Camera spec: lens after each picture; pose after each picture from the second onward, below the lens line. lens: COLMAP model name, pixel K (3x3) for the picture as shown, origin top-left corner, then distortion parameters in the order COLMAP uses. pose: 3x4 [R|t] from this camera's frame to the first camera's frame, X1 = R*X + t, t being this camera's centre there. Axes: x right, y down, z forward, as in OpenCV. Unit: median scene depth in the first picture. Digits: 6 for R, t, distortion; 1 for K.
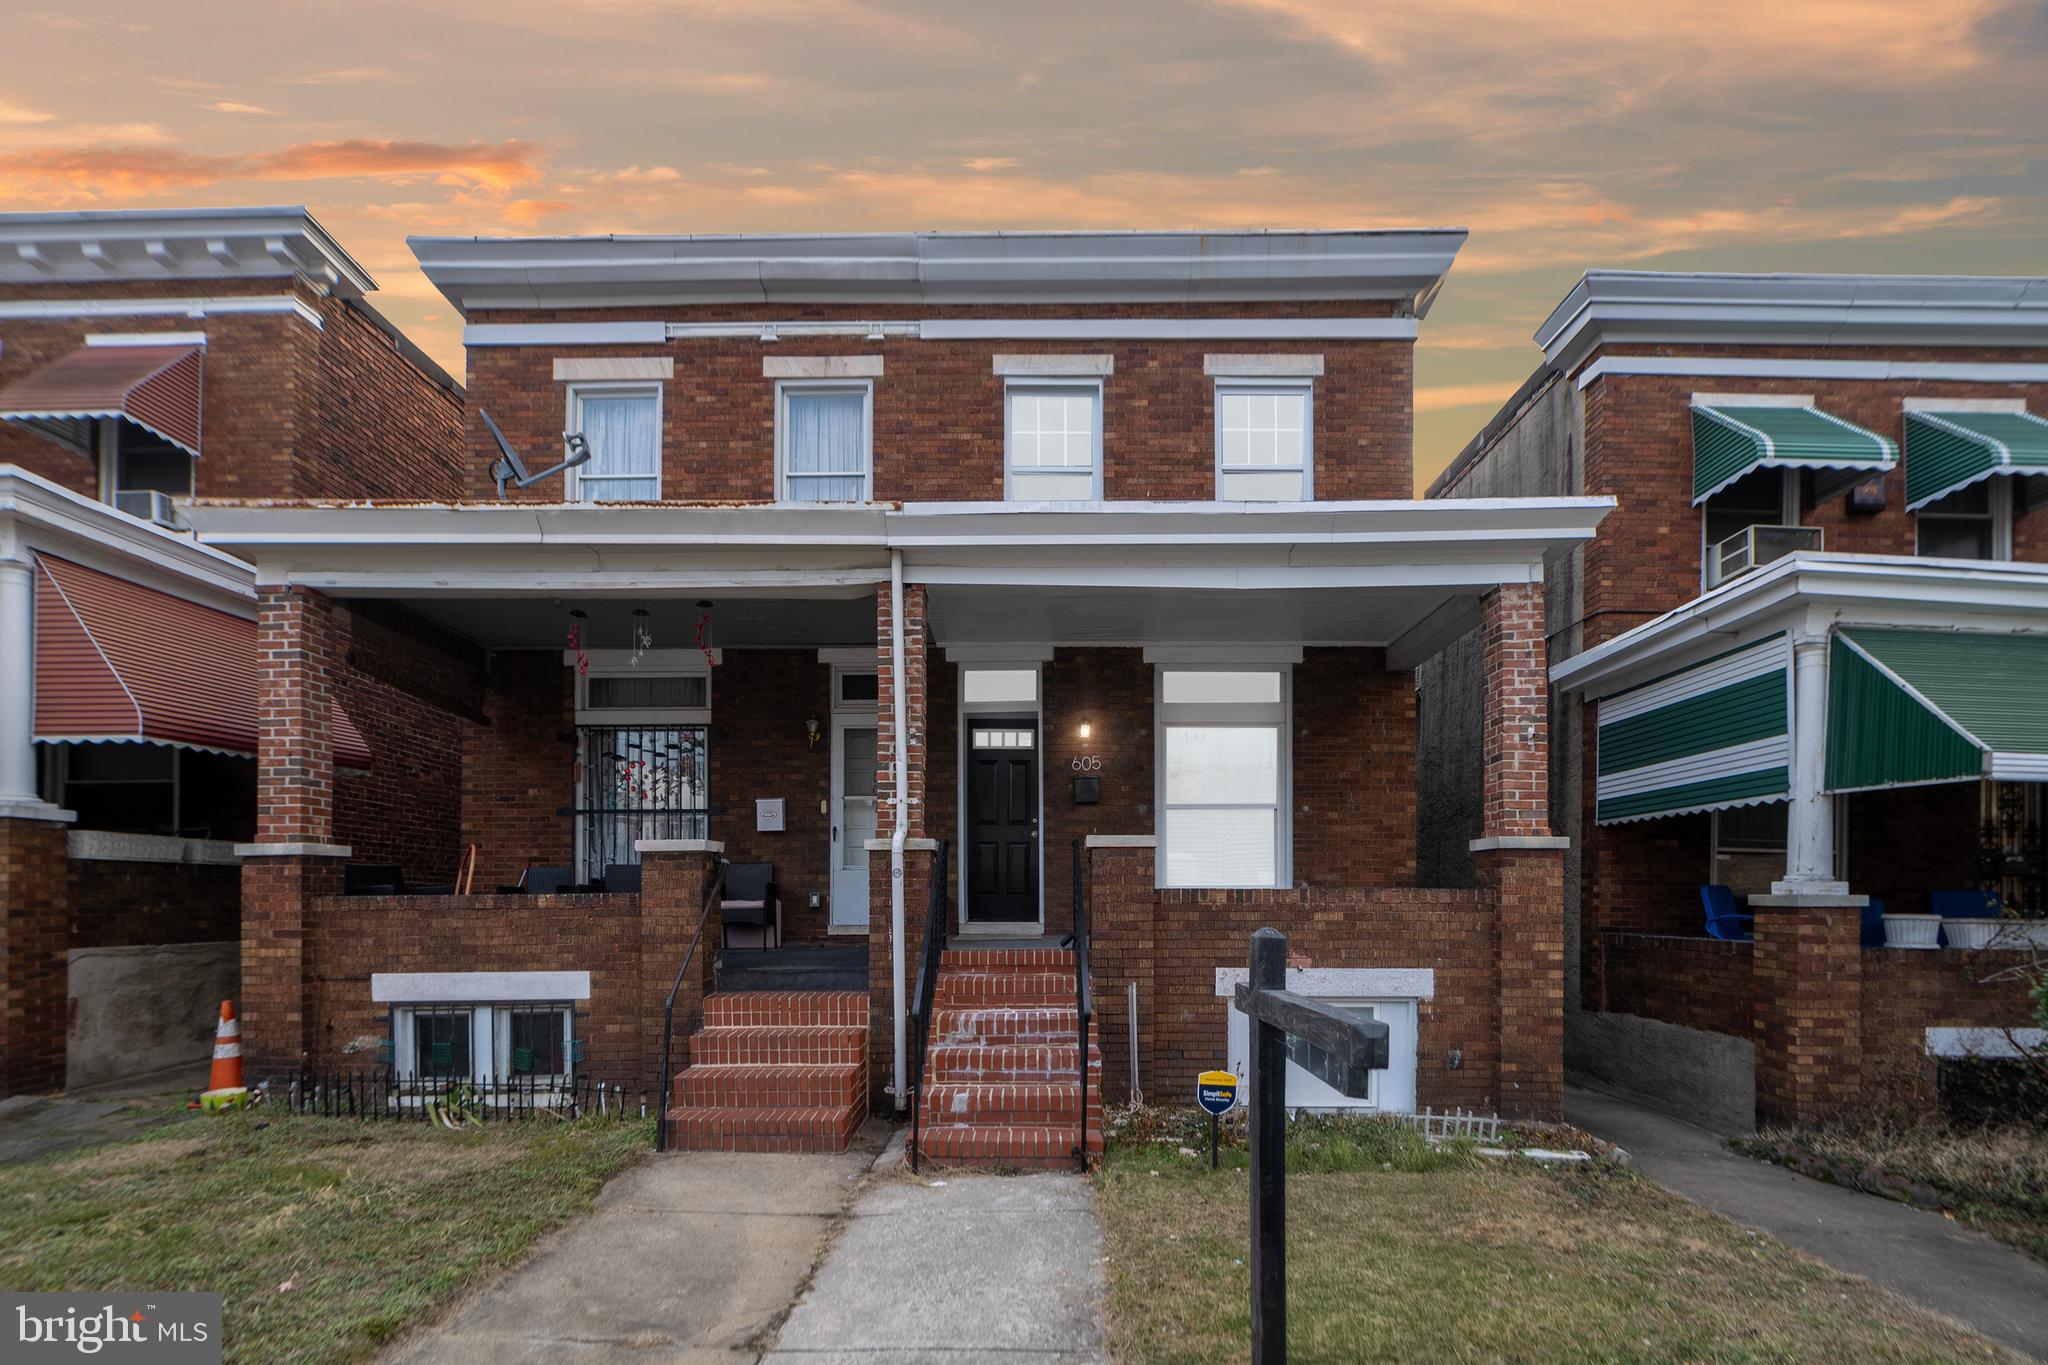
lens RADIAL K [[972.2, 0, 1029.5], [0, 972.2, 871.5], [0, 0, 1]] dist [-0.011208, 0.001093]
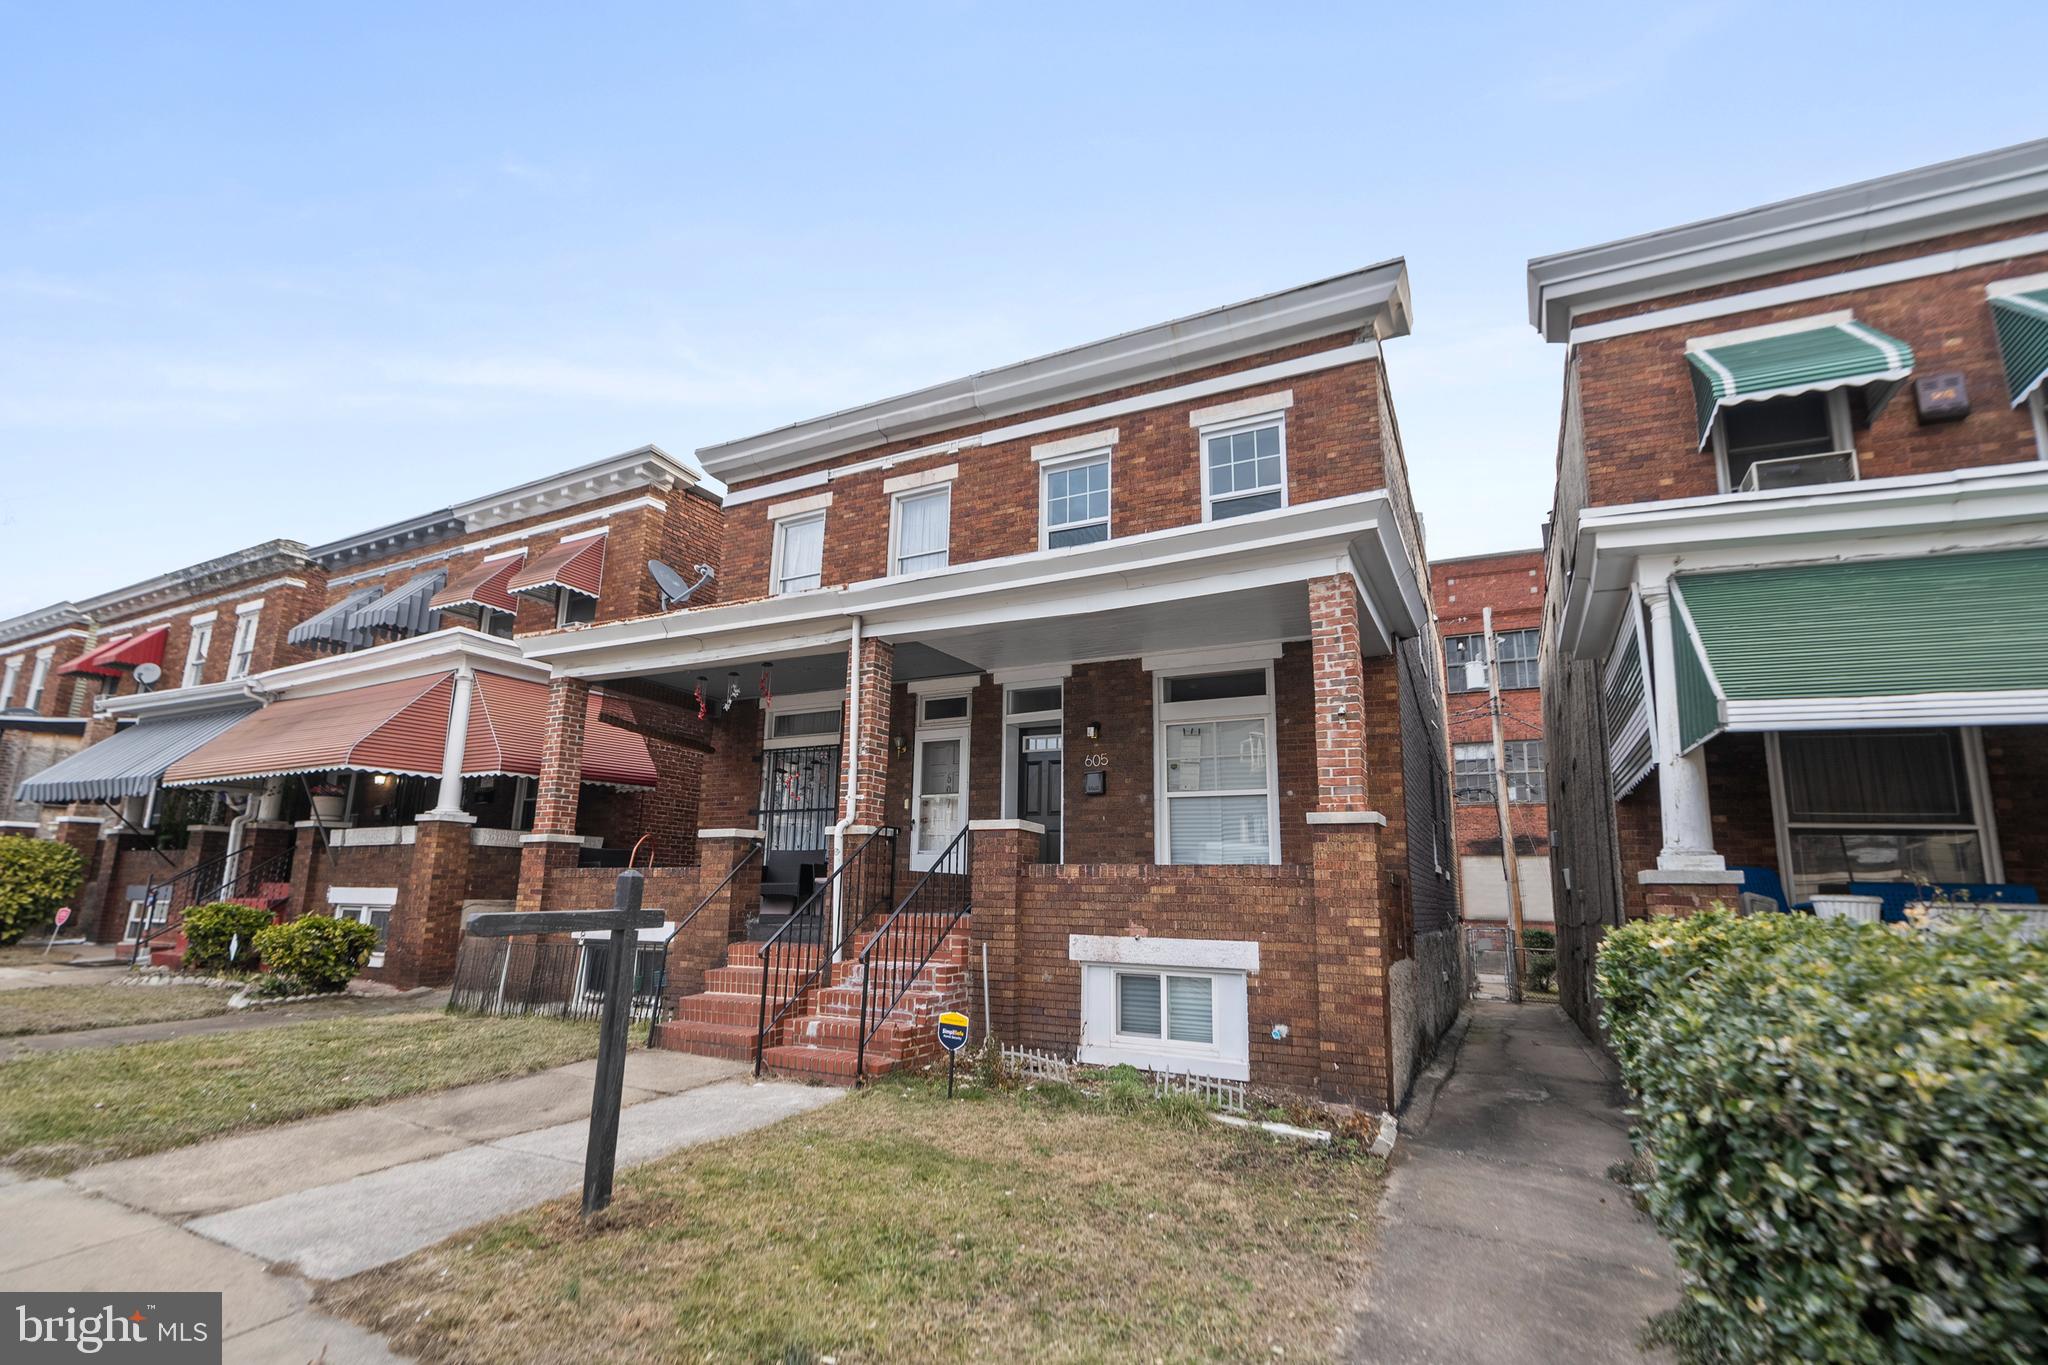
lens RADIAL K [[923.9, 0, 1024.0], [0, 923.9, 682.5], [0, 0, 1]] dist [-0.022598, 0.000270]
pose [[0.894785, -0.085500, -0.438235, 0.534373], [-0.003564, 0.980096, -0.198494, 0.019714], [0.446484, 0.179171, 0.876670, -0.025816]]
